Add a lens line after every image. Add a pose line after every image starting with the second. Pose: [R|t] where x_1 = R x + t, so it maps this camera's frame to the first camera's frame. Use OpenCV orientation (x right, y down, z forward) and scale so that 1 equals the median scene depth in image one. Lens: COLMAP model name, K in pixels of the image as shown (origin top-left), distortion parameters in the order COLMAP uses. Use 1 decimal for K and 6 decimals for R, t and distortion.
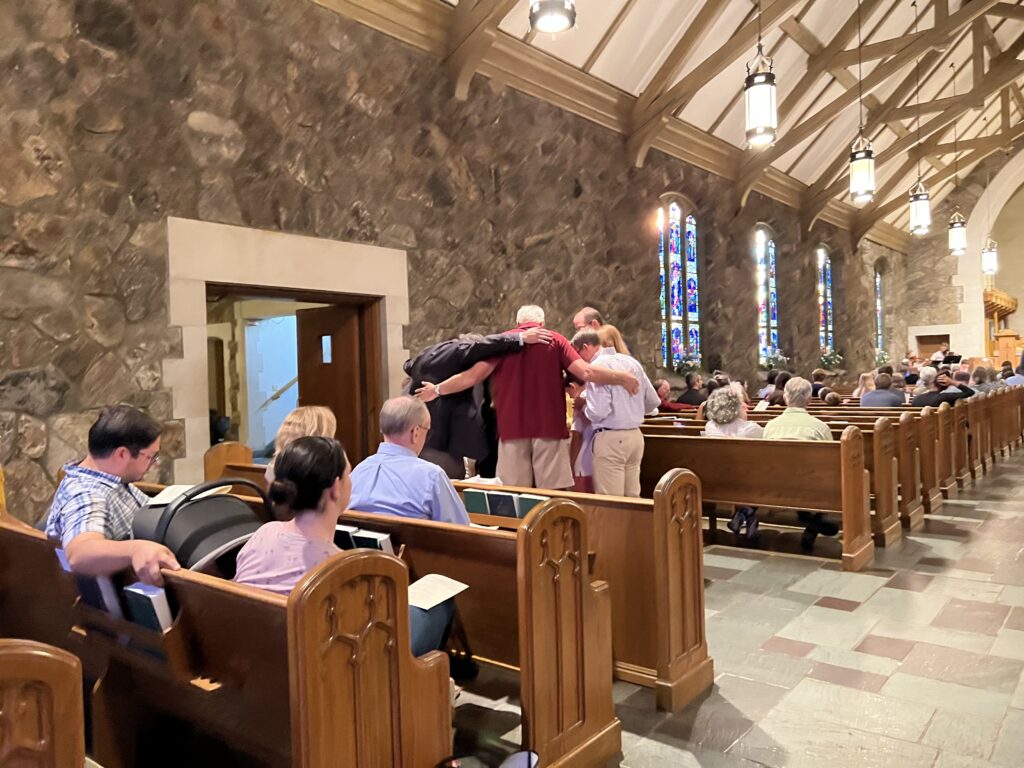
lens RADIAL K [[768.3, 0, 513.0], [0, 768.3, 377.8], [0, 0, 1]] dist [0.008399, -0.001423]
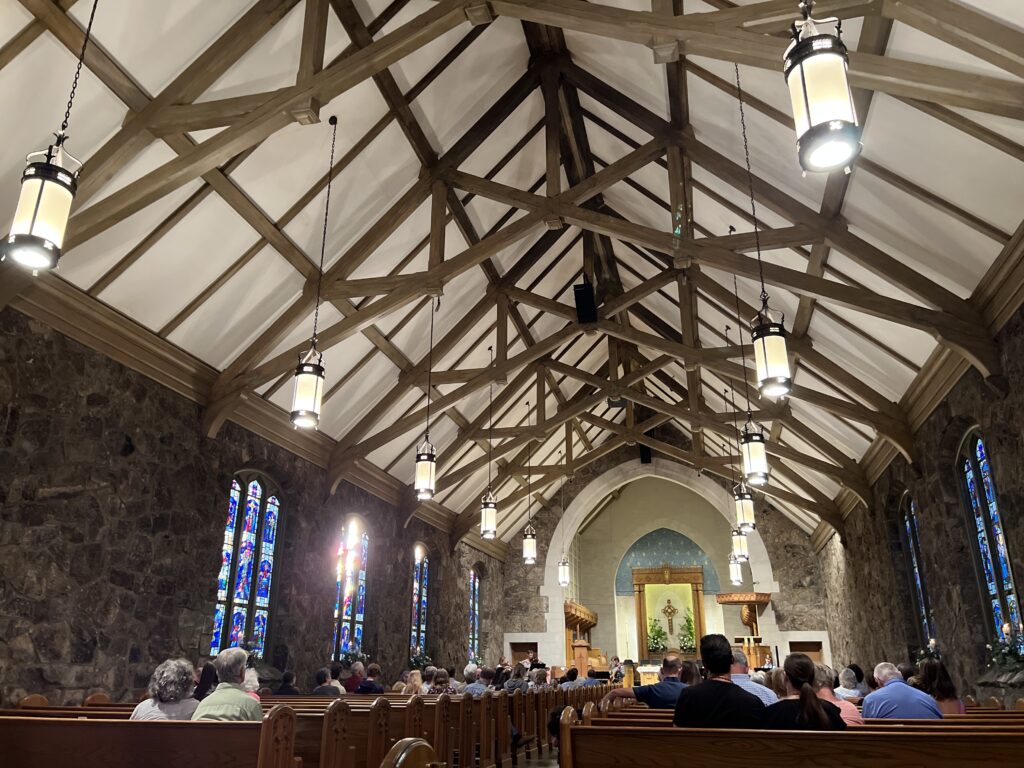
lens RADIAL K [[768.3, 0, 493.5], [0, 768.3, 361.4], [0, 0, 1]] dist [0.008399, -0.001423]
pose [[0.907747, 0.184925, 0.376562, 0.107390], [-0.024228, 0.919215, -0.393010, 0.018408], [-0.418819, 0.347630, 0.838895, -0.021483]]
